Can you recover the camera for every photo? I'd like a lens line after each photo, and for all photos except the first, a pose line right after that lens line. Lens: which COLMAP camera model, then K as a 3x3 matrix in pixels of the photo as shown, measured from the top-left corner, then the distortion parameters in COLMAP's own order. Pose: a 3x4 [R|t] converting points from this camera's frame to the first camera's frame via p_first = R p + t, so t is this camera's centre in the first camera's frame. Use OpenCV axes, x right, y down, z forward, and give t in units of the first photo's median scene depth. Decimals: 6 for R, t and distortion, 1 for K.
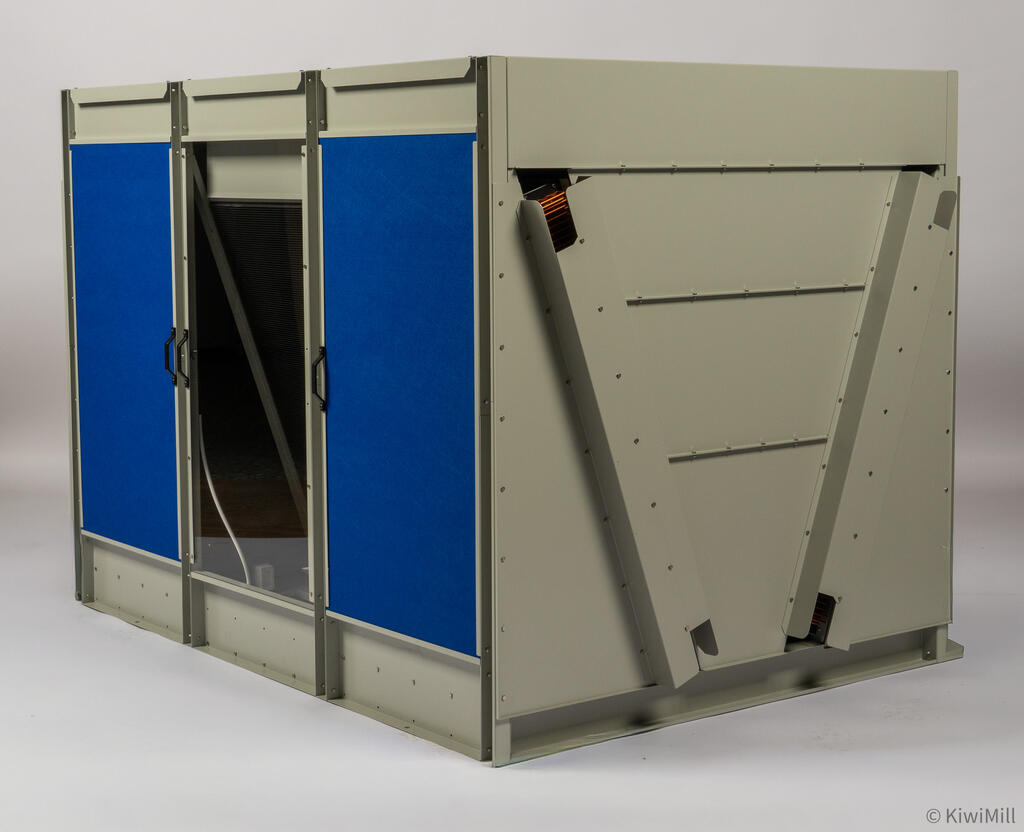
lens RADIAL K [[1960.9, 0, 512.0], [0, 1960.9, 416.0], [0, 0, 1]] dist [0.006564, 0.192124]
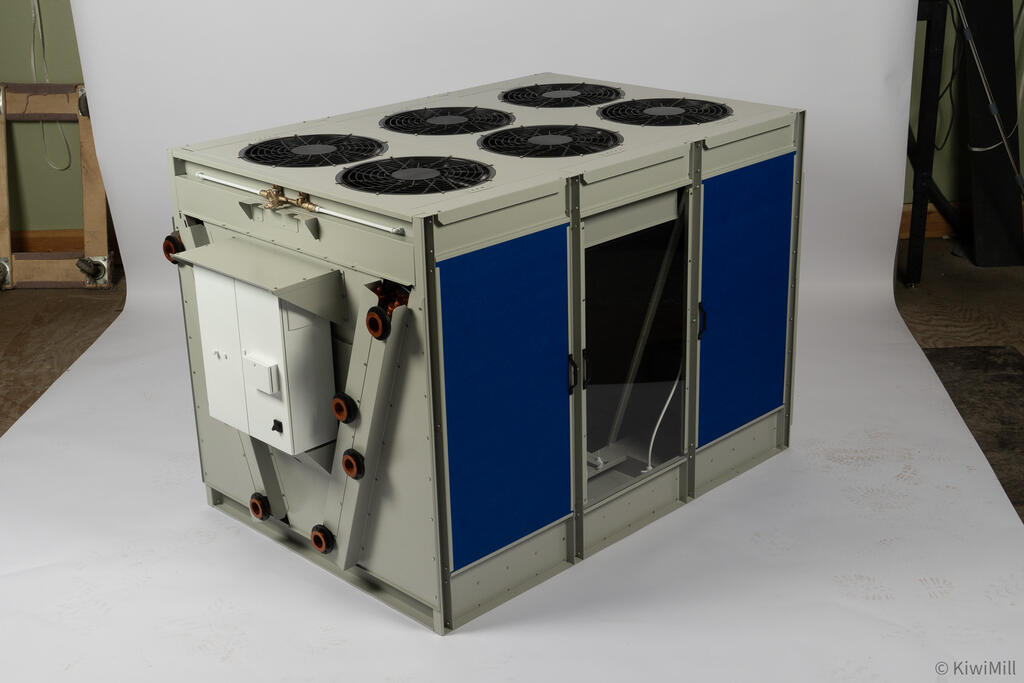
lens RADIAL K [[1401.0, 0, 512.0], [0, 1401.0, 341.5], [0, 0, 1]] dist [0.011081, 0.024156]
pose [[-0.121696, -0.347933, 0.929587, -1.159144], [0.150272, 0.919294, 0.363753, -0.447654], [-0.981126, 0.183958, -0.059590, 1.204025]]
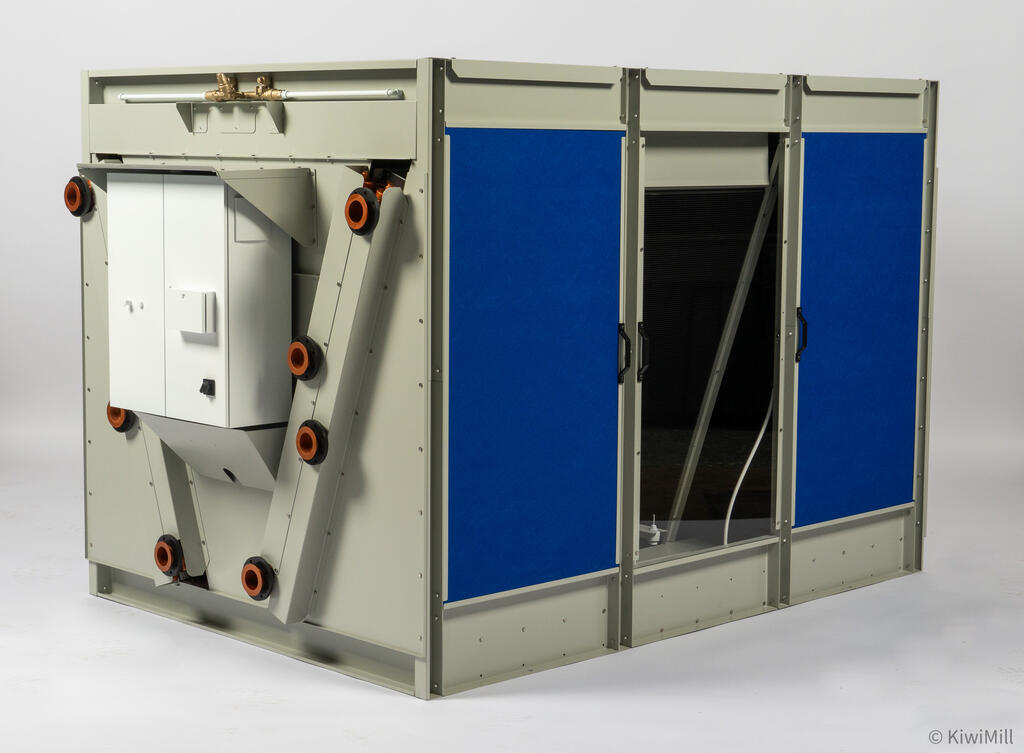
lens RADIAL K [[1967.3, 0, 512.0], [0, 1967.3, 376.5], [0, 0, 1]] dist [-0.004095, -0.164127]
pose [[-0.119093, -0.118318, 0.985808, -1.230019], [0.115880, 0.984433, 0.132152, -0.167968], [-0.986098, 0.129973, -0.103529, 1.271581]]
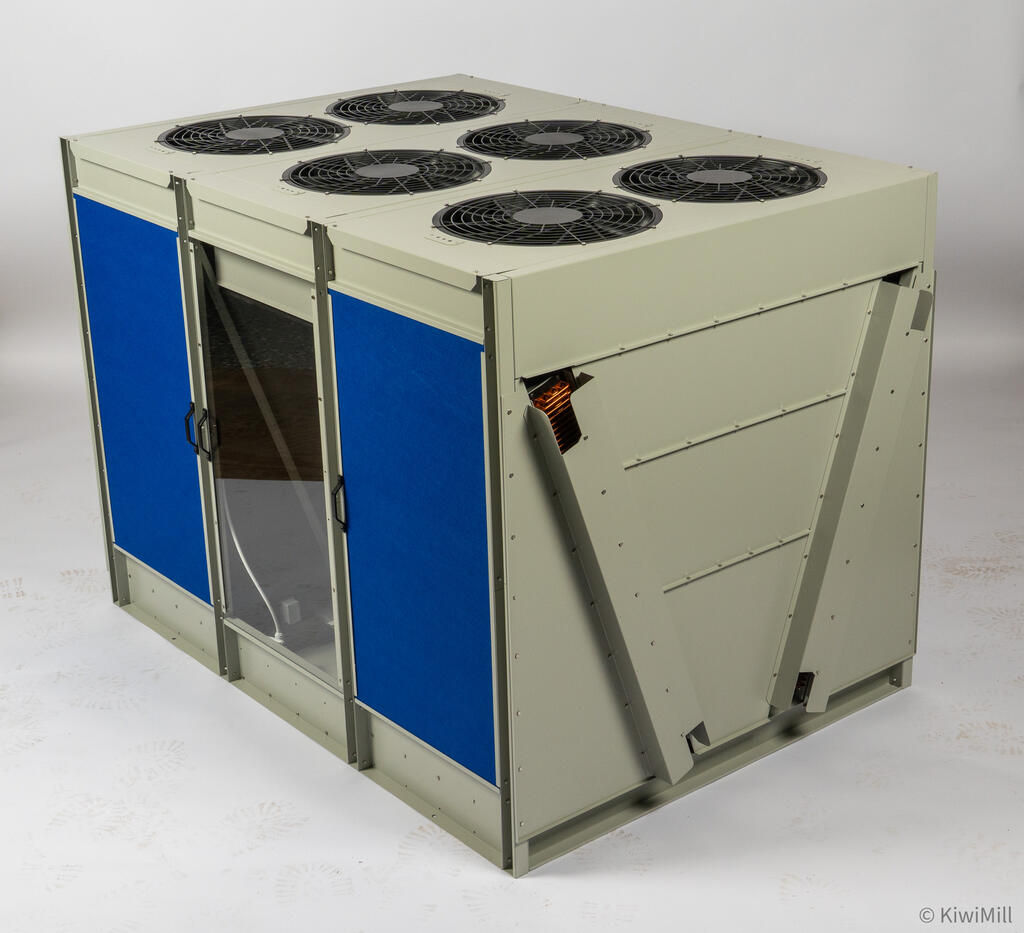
lens RADIAL K [[1872.2, 0, 602.0], [0, 1872.2, 468.7], [0, 0, 1]] dist [0.014026, 0.019496]
pose [[0.998127, -0.027580, 0.054606, -0.010117], [0.012914, 0.967484, 0.252602, -0.287541], [-0.059797, -0.251424, 0.966028, 0.009486]]
